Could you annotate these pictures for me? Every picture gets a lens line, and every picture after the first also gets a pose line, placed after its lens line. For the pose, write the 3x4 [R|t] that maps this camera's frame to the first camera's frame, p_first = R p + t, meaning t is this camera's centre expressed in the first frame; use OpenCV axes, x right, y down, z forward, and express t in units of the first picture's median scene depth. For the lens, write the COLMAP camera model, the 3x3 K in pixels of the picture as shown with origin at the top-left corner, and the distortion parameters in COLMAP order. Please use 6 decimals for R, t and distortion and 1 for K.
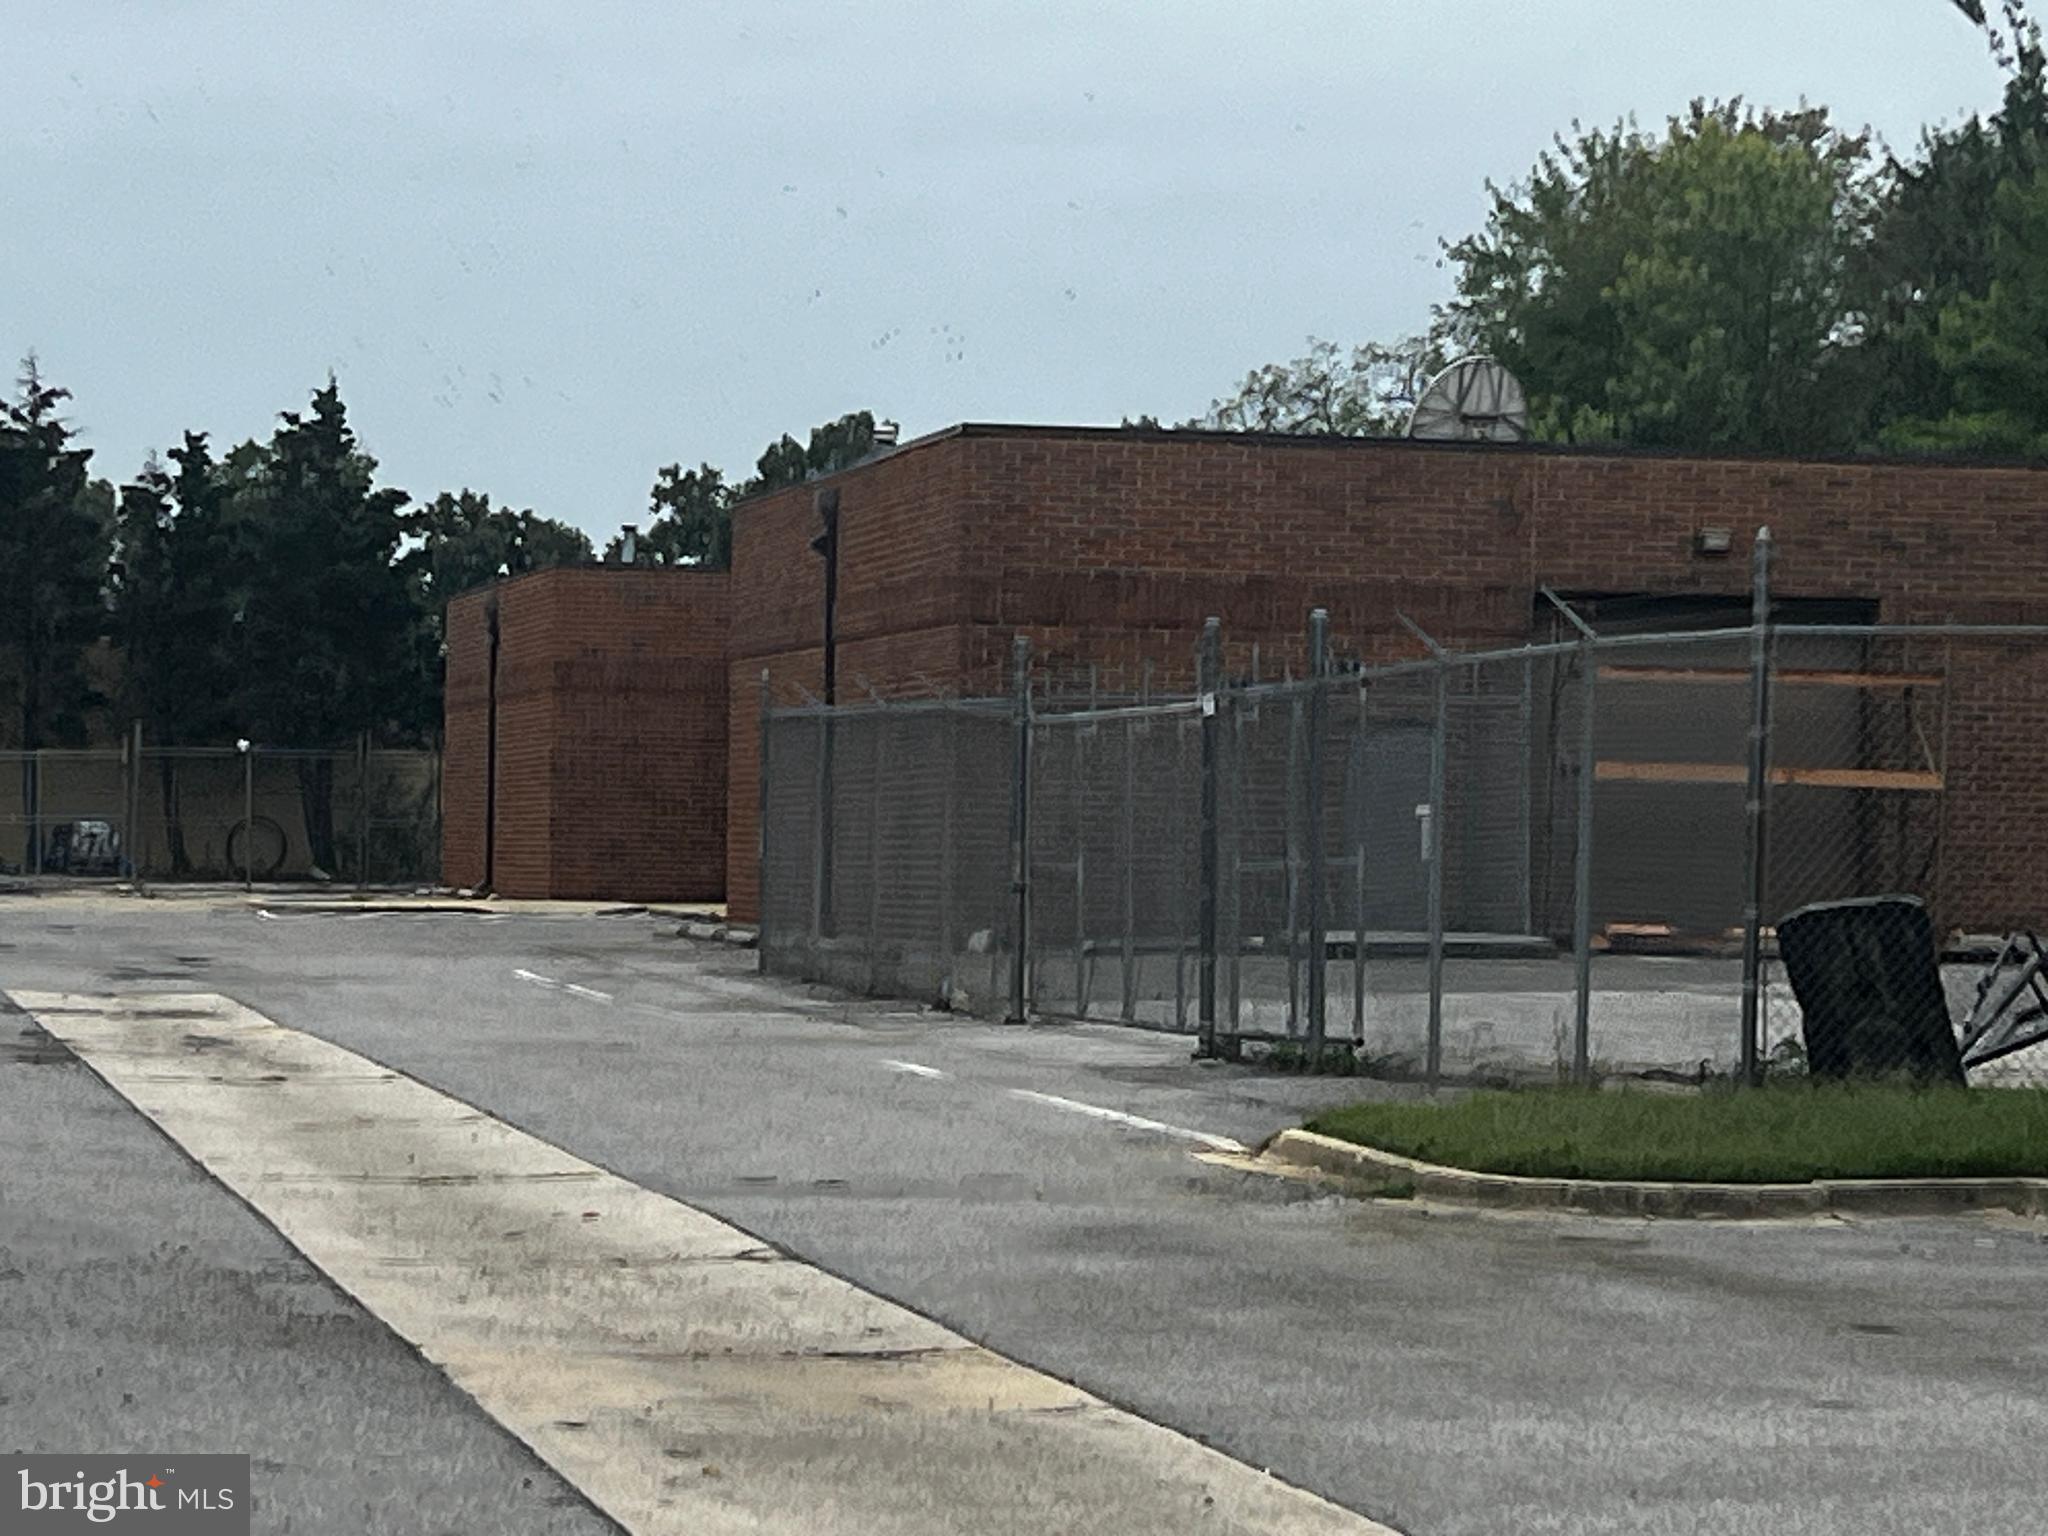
lens RADIAL K [[6212.7, 0, 1023.9], [0, 6212.7, 769.3], [0, 0, 1]] dist [-0.109973, 0.000000]
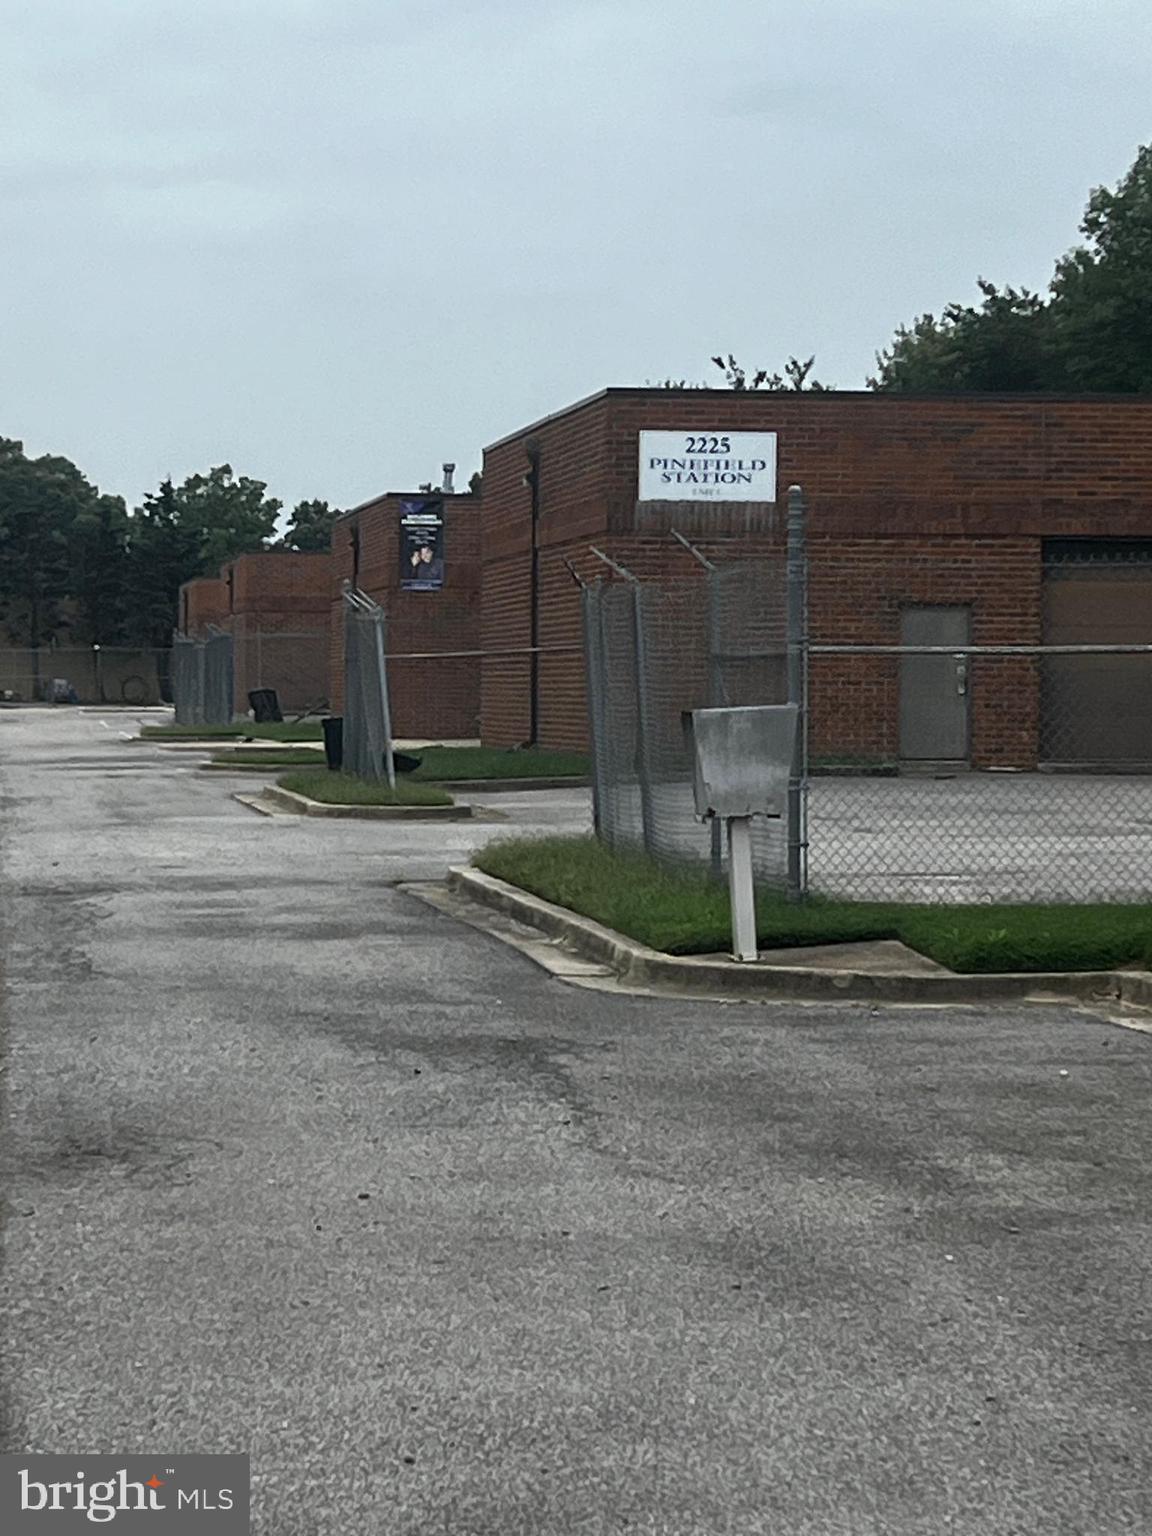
lens RADIAL K [[4462.2, 0, 576.7], [0, 4462.2, 767.5], [0, 0, 1]] dist [0.097604, 0.000000]
pose [[0.997381, -0.006966, -0.071991, 0.085510], [0.009054, 0.999546, 0.028723, -0.002436], [0.071758, -0.029300, 0.996992, -0.335934]]
